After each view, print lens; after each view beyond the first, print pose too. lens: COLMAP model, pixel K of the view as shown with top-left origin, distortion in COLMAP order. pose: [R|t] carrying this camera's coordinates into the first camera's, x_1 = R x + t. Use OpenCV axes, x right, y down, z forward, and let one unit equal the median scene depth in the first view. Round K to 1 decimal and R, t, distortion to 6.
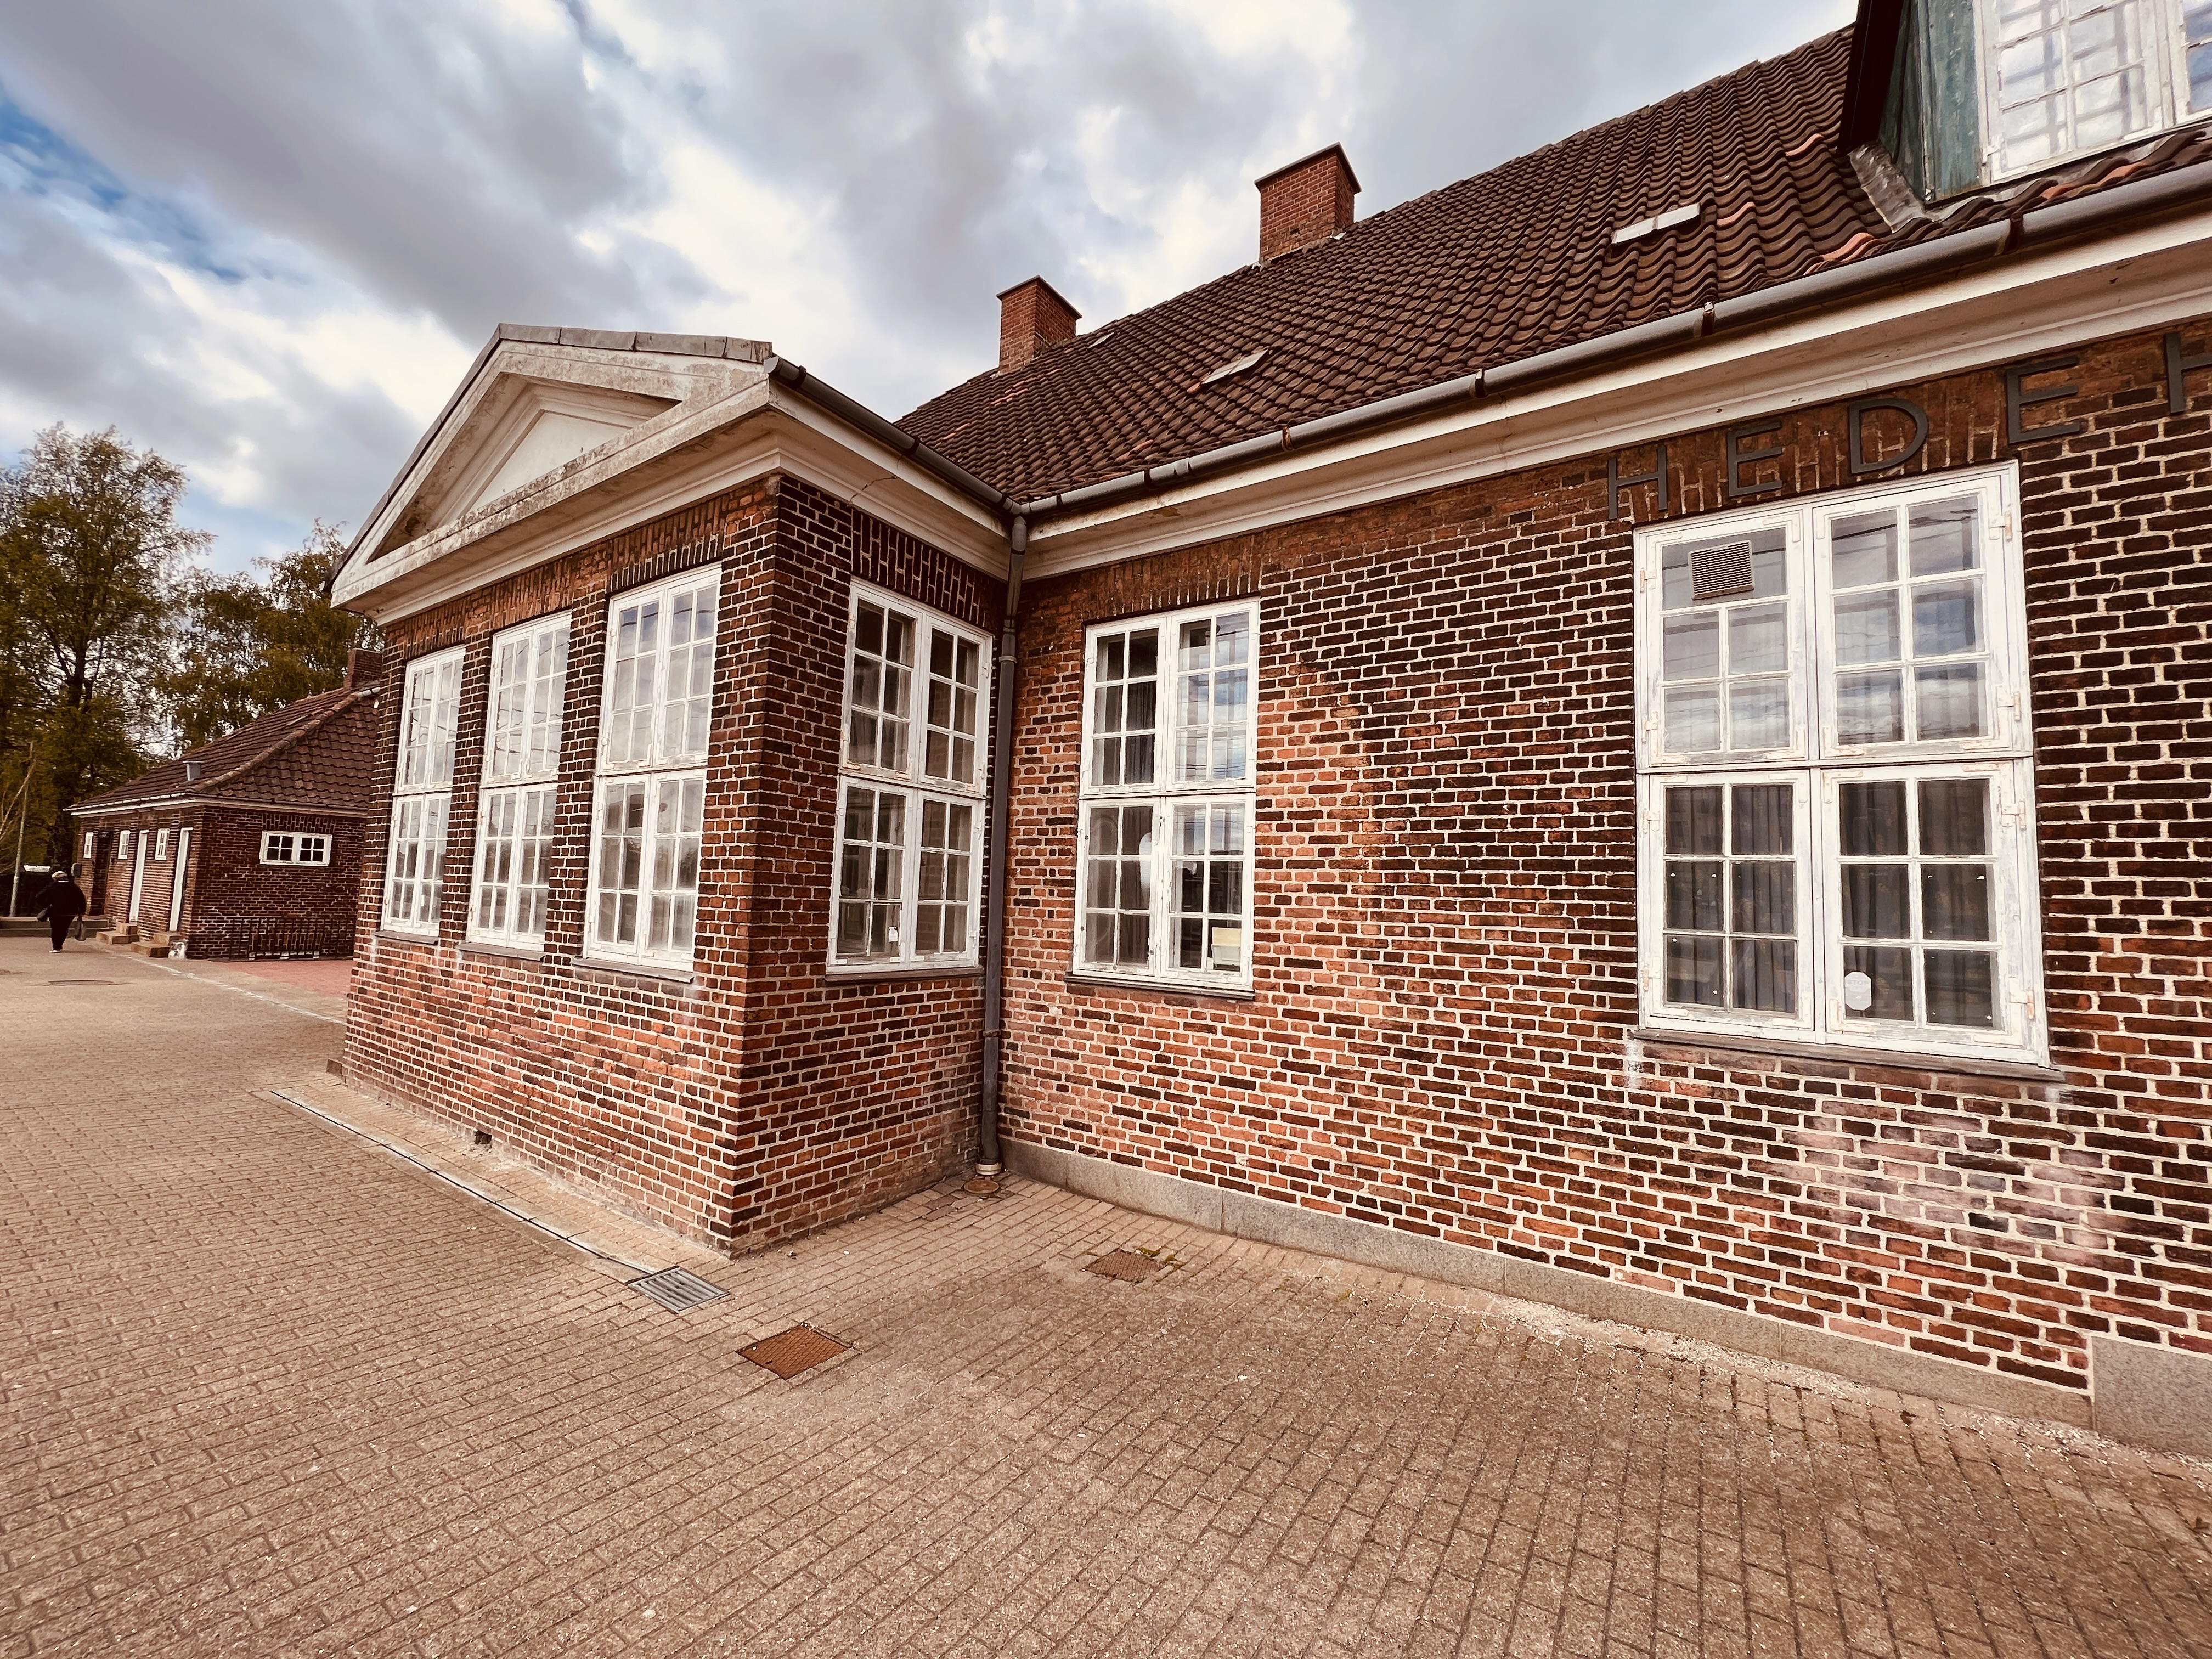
lens RADIAL K [[885.9, 0, 1100.5], [0, 885.9, 831.6], [0, 0, 1]] dist [-0.001481, 0.000810]
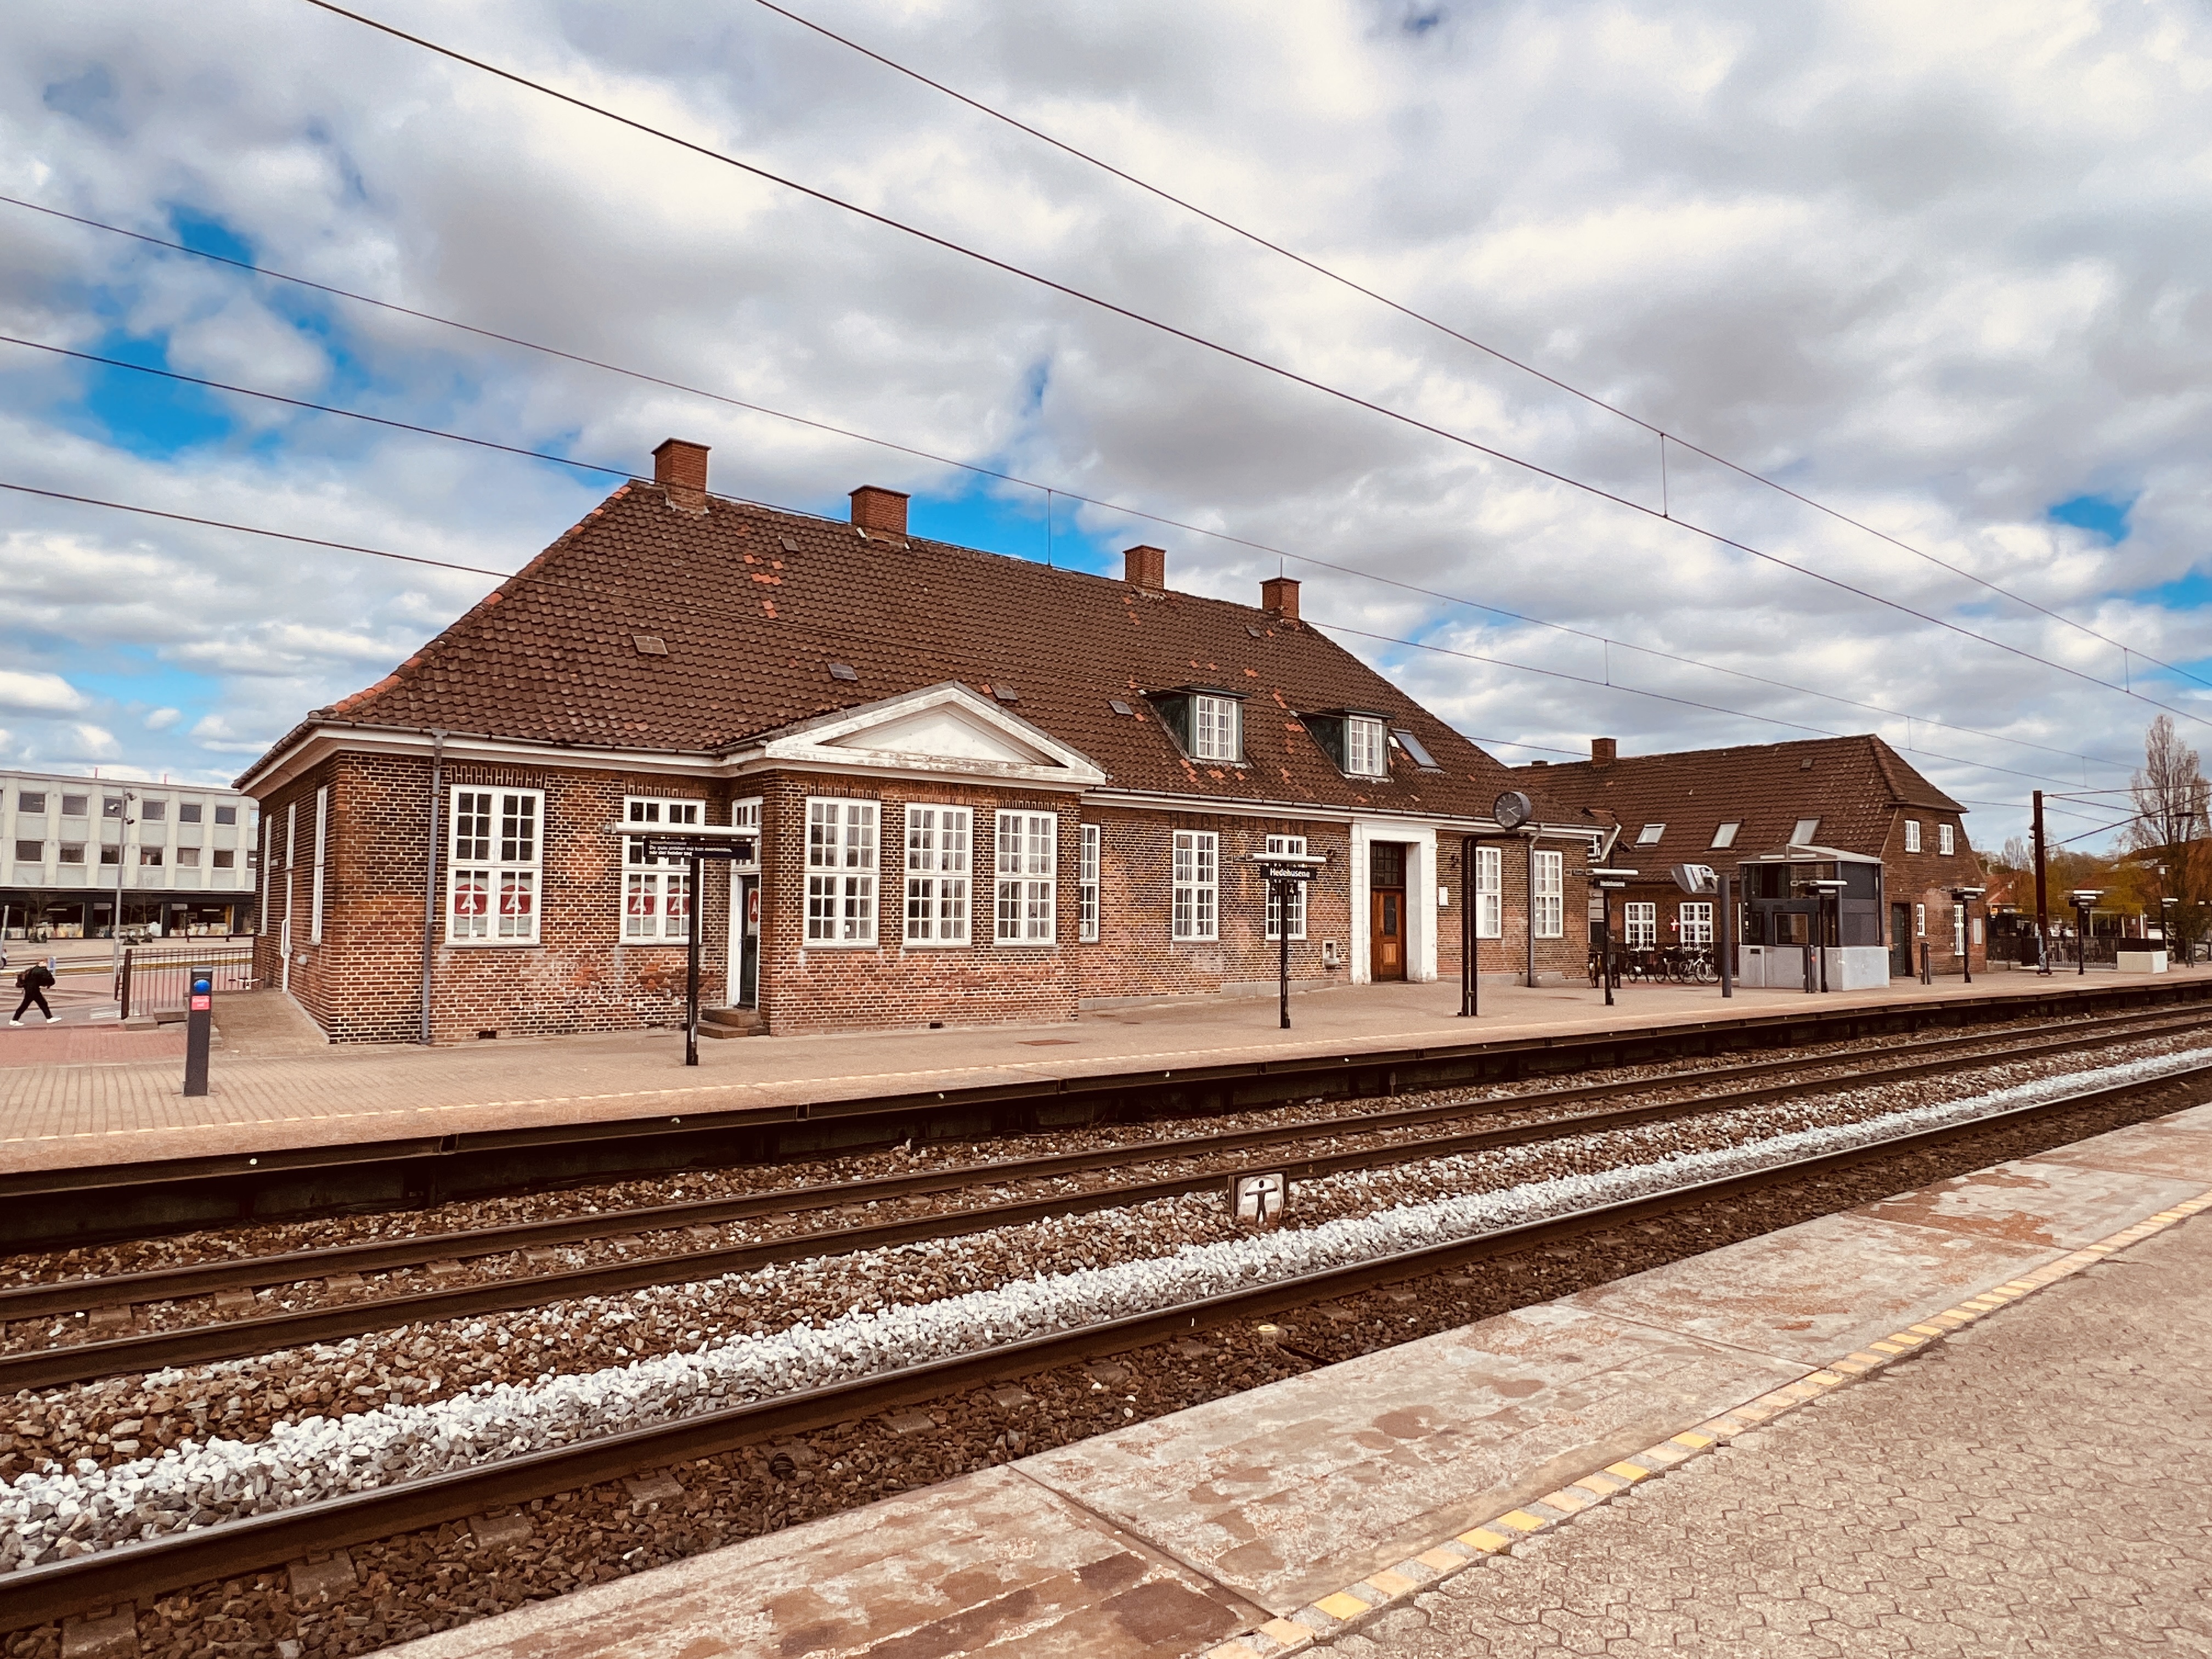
lens RADIAL K [[1299.9, 0, 1106.0], [0, 1299.9, 829.5], [0, 0, 1]] dist [-0.010464, -0.000976]
pose [[0.316448, 0.027325, 0.948216, -5.411338], [-0.071437, 0.997433, -0.004903, -0.273130], [-0.945916, -0.066186, 0.317587, -0.713808]]
